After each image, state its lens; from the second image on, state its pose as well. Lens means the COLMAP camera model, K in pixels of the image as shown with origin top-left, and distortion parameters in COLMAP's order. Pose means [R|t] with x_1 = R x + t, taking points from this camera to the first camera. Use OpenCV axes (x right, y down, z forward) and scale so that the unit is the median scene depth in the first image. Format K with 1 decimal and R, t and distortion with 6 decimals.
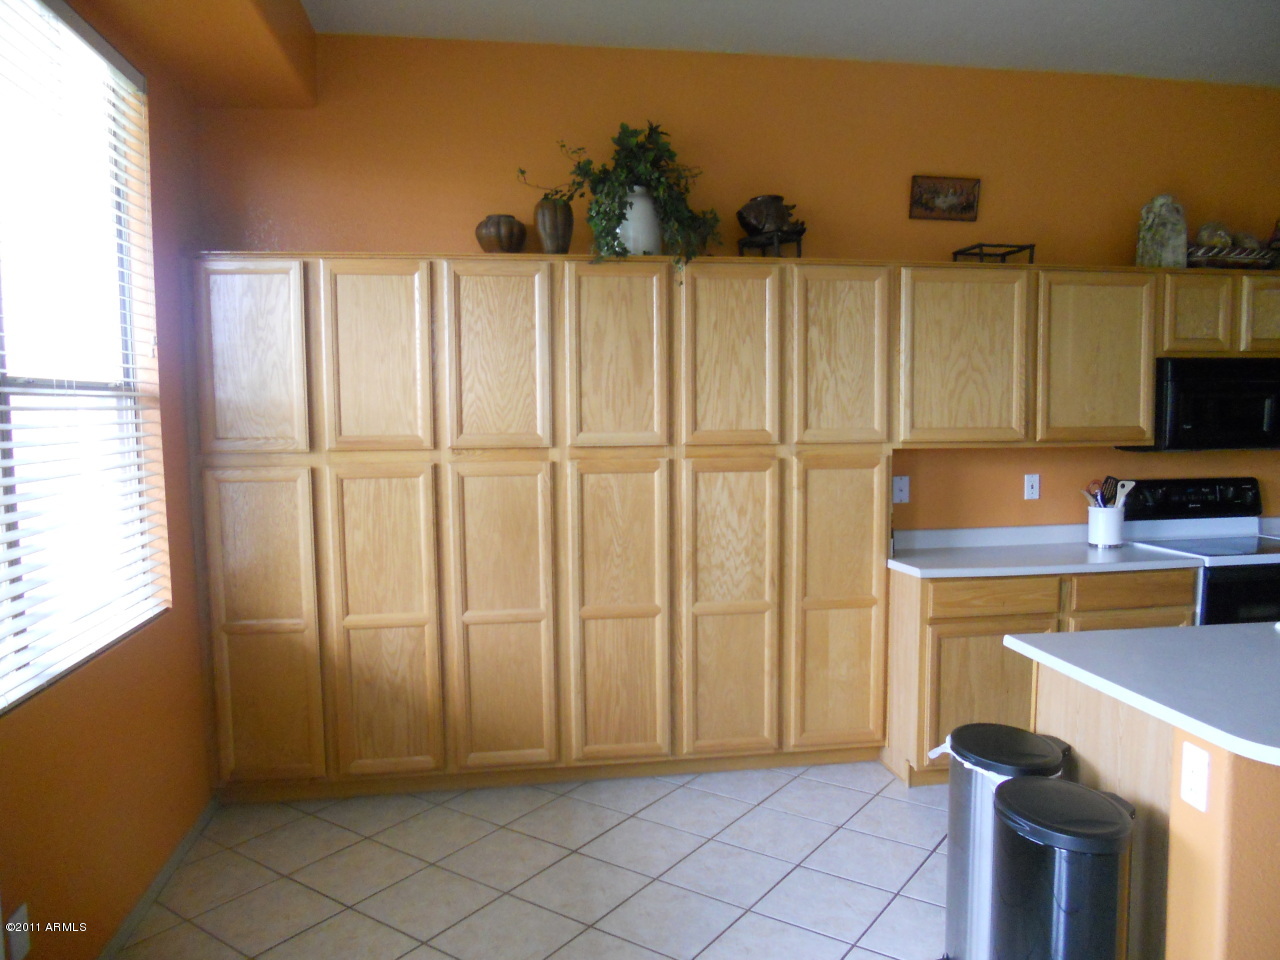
lens RADIAL K [[909.5, 0, 642.8], [0, 909.5, 486.8], [0, 0, 1]] dist [-0.091956, 0.044687]
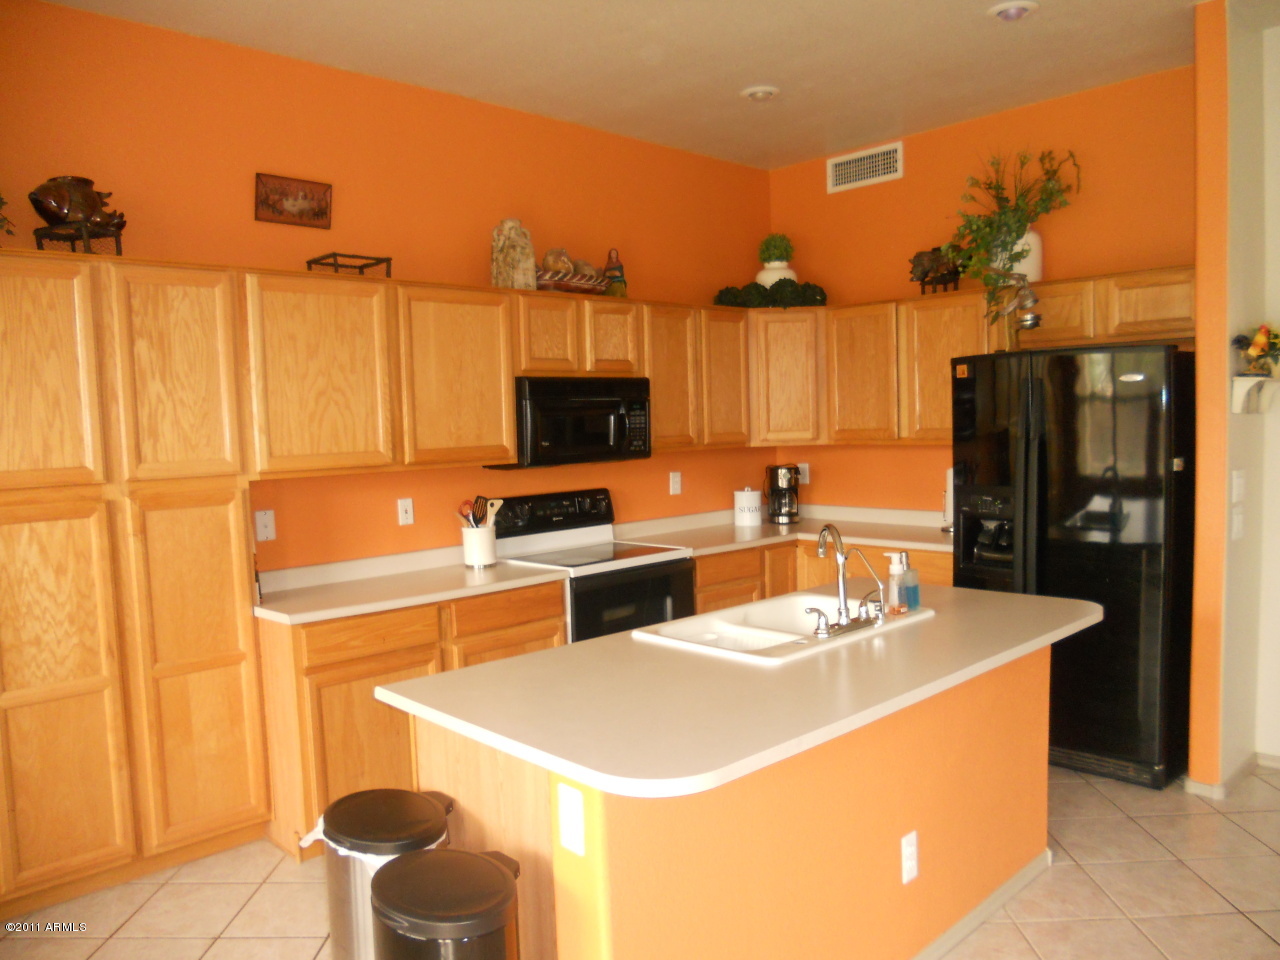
lens RADIAL K [[909.5, 0, 642.8], [0, 909.5, 486.8], [0, 0, 1]] dist [-0.091956, 0.044687]
pose [[0.797867, -0.059533, 0.599886, 0.061794], [0.074343, 0.997233, 0.000086, -0.008034], [-0.598231, 0.044529, 0.800085, 0.078851]]
